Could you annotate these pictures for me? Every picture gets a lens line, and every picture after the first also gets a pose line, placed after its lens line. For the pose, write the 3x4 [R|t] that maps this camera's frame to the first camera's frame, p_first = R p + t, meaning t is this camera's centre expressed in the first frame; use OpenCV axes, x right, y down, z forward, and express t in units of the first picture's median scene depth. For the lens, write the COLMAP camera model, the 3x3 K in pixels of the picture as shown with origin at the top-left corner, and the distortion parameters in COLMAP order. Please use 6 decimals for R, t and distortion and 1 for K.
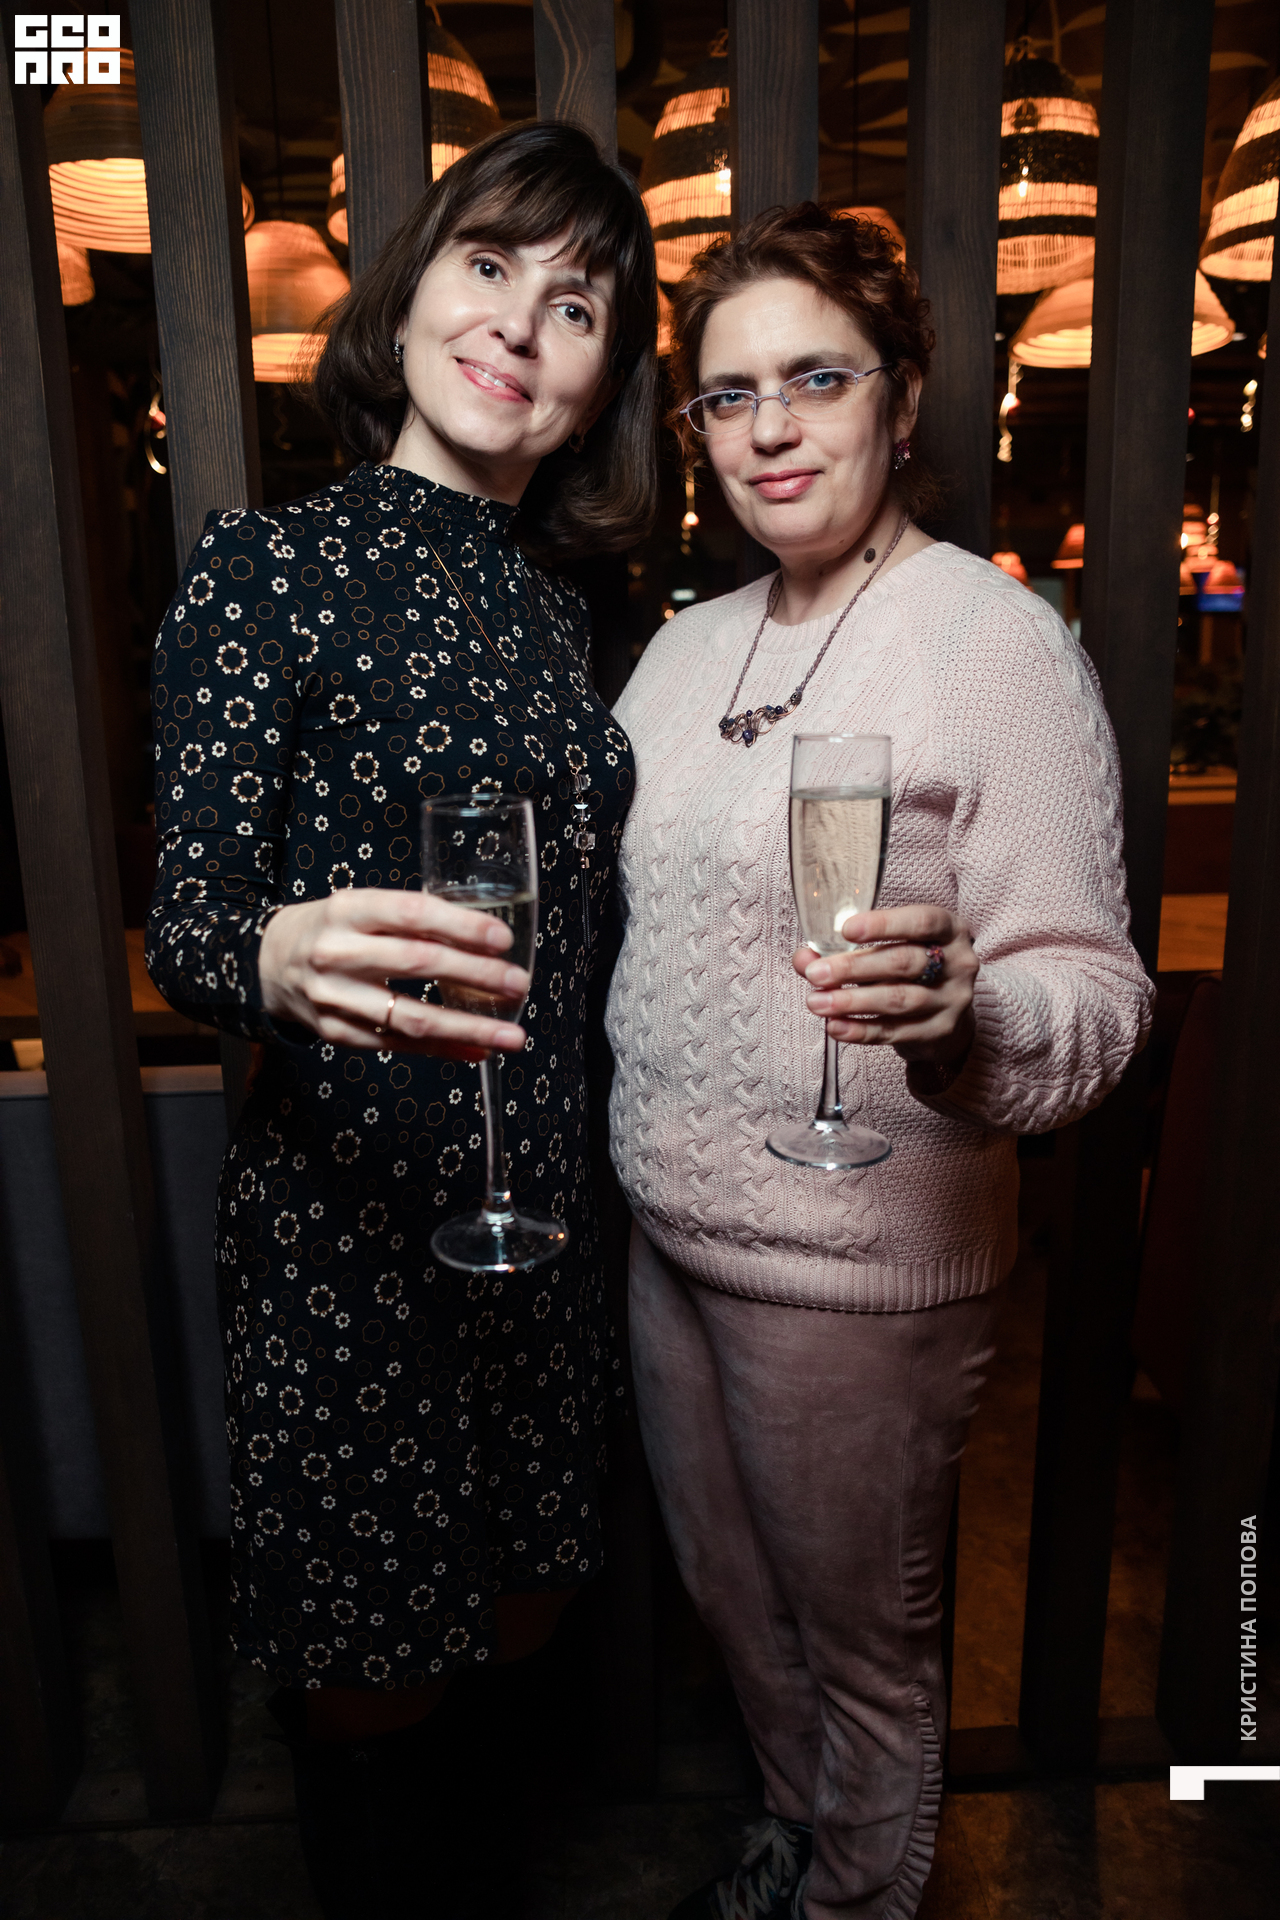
lens RADIAL K [[1394.9, 0, 639.2], [0, 1394.9, 956.4], [0, 0, 1]] dist [-0.083212, 0.089225]
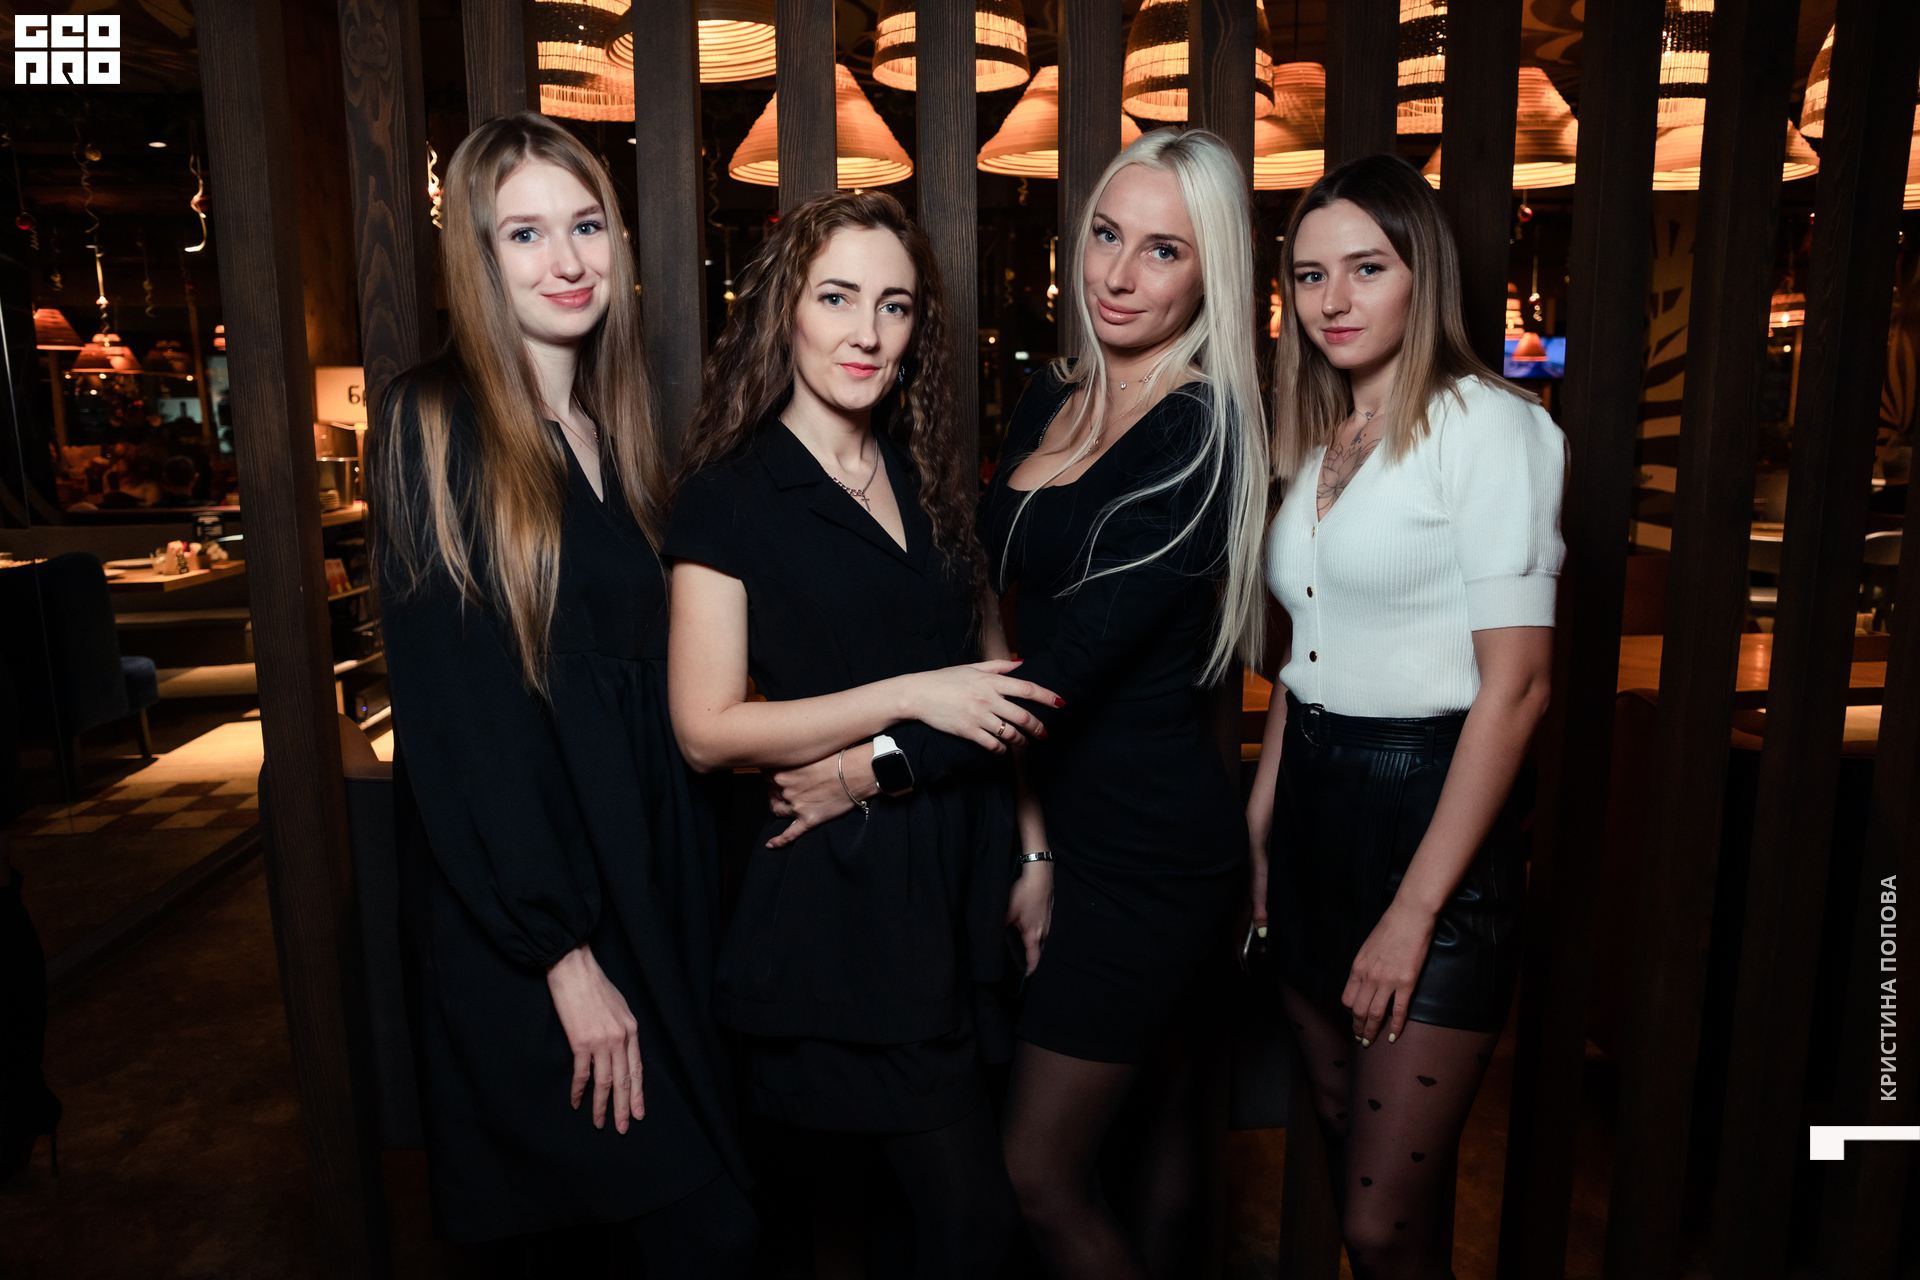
lens RADIAL K [[1394.9, 0, 968.9], [0, 1394.9, 628.3], [0, 0, 1]] dist [-0.083212, 0.089225]
pose [[0.999563, 0.011397, 0.027258, -0.179680], [-0.009839, 0.998346, -0.056642, 0.026121], [-0.027859, 0.056350, 0.998022, -0.195409]]
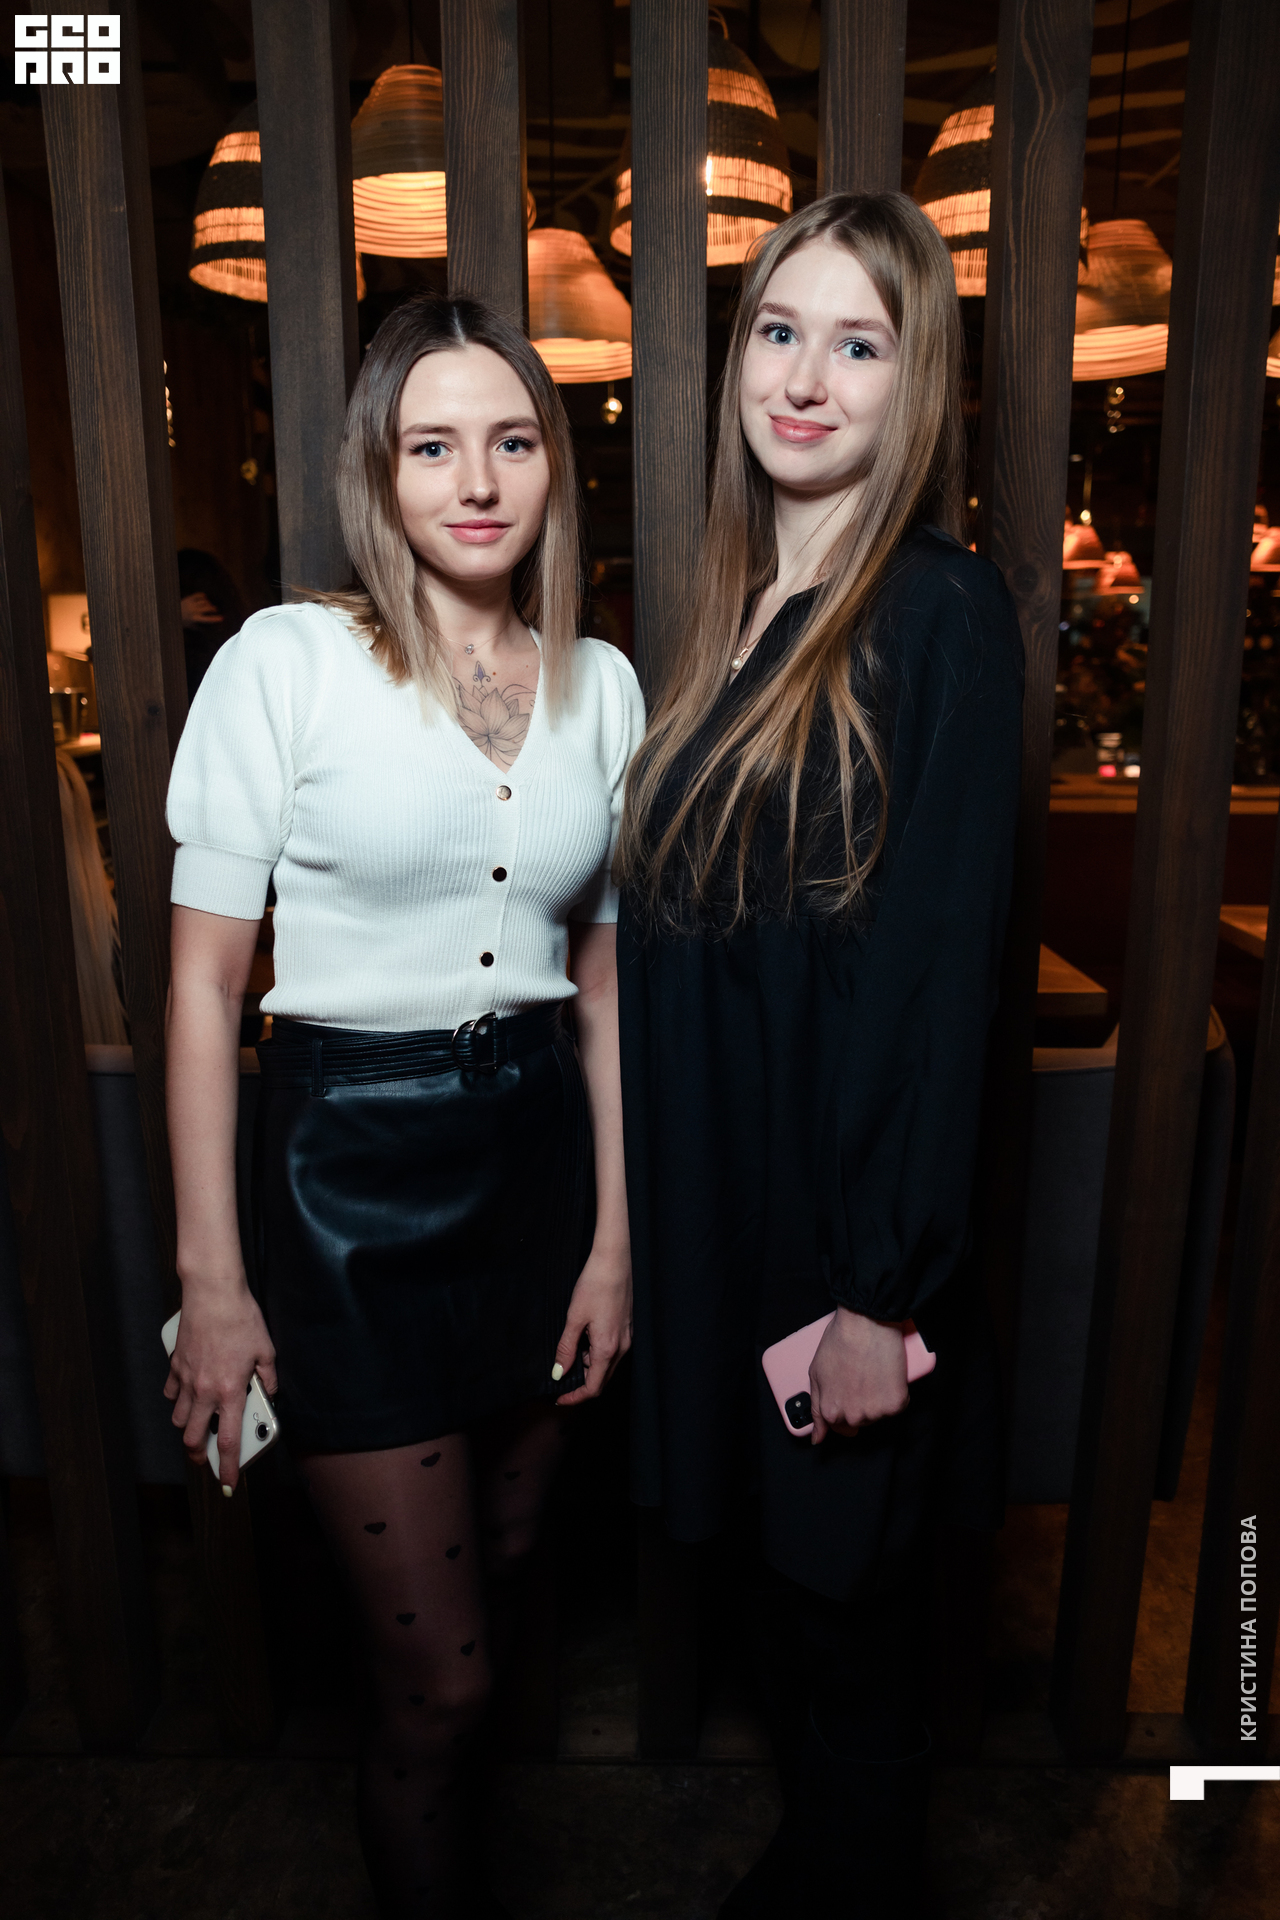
lens RADIAL K [[1394.9, 0, 632.9], [0, 1394.9, 954.0], [0, 0, 1]] dist [-0.083212, 0.089225]
pose [[0.998492, 0.030754, -0.045469, -0.154448], [-0.030452, 0.999509, 0.007319, -0.000328], [0.045671, -0.005923, 0.998939, -0.035205]]
